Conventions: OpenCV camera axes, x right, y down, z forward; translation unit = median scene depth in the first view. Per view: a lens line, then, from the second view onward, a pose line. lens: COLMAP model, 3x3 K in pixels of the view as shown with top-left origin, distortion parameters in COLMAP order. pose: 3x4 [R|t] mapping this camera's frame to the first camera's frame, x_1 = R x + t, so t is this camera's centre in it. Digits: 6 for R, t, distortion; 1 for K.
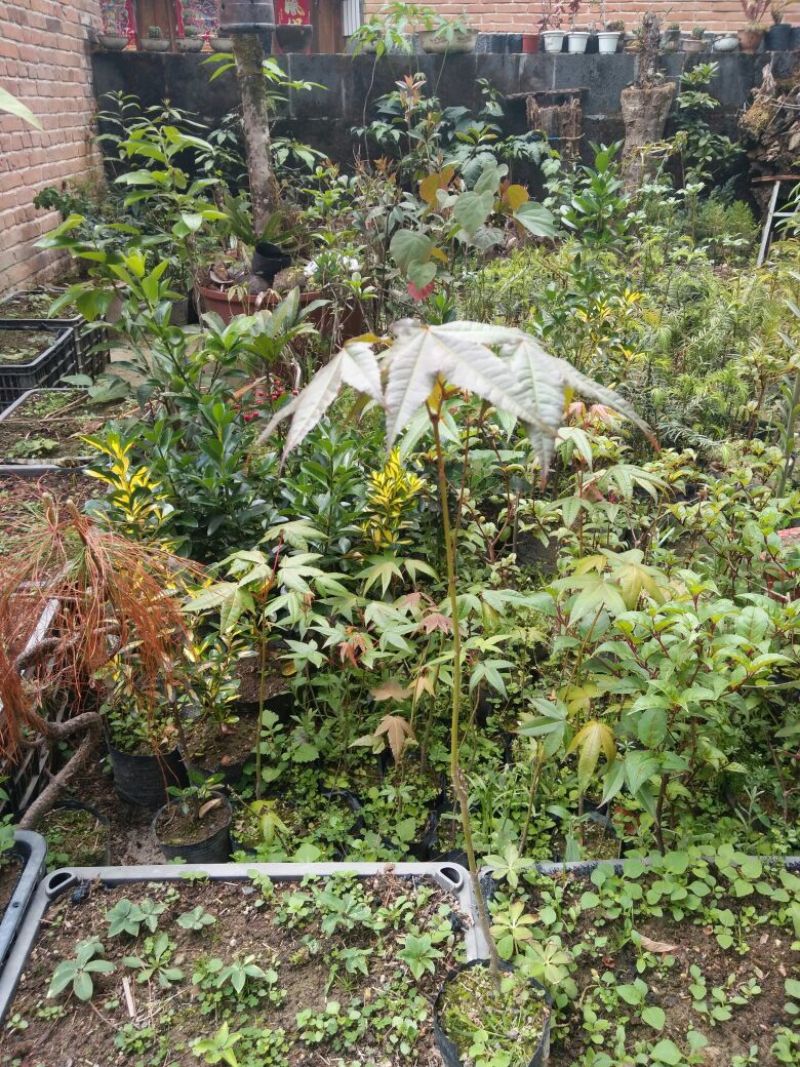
lens RADIAL K [[856.1, 0, 376.4], [0, 856.1, 509.1], [0, 0, 1]] dist [0.056943, -0.084366]
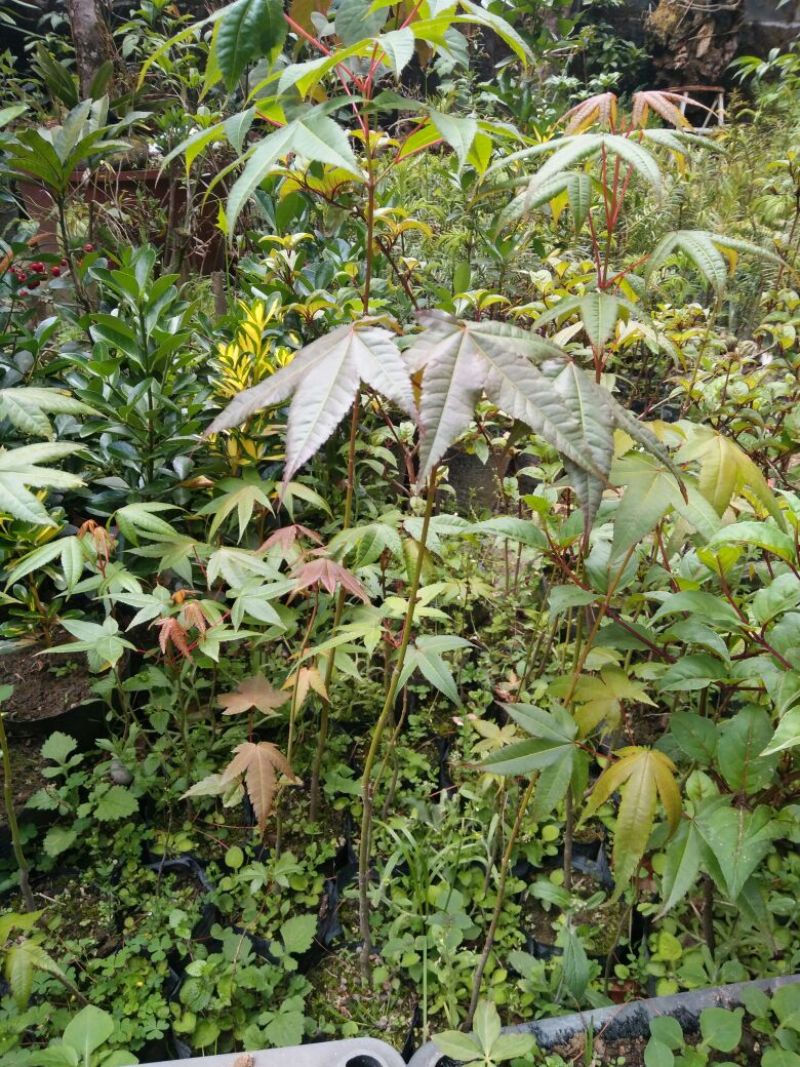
lens RADIAL K [[861.8, 0, 391.8], [0, 861.8, 519.4], [0, 0, 1]] dist [0.057092, -0.078659]
pose [[0.989788, -0.038083, 0.137366, 0.030478], [0.030703, 0.997989, 0.055448, 0.055332], [-0.139202, -0.050664, 0.988967, 0.364436]]
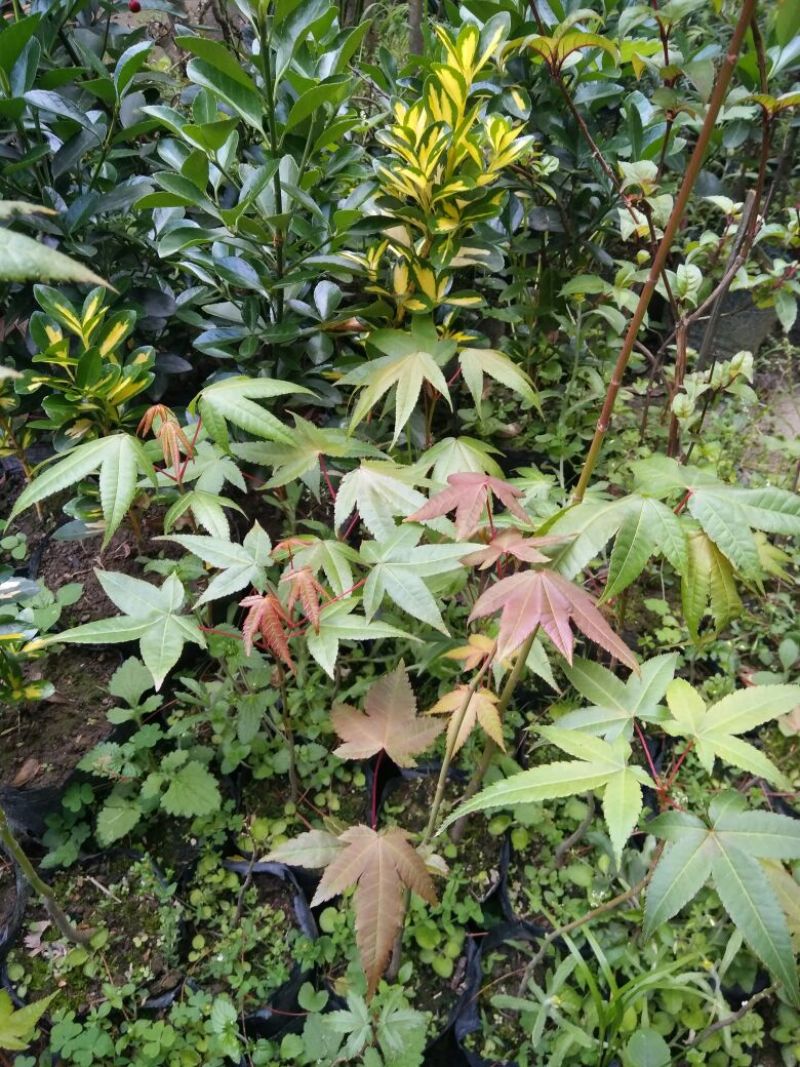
lens RADIAL K [[867.4, 0, 397.2], [0, 867.4, 527.5], [0, 0, 1]] dist [0.095907, -0.192632]
pose [[0.996275, 0.074990, -0.042566, 0.028153], [-0.058312, 0.949573, 0.308075, 0.015228], [0.063522, -0.304445, 0.950409, 0.597522]]
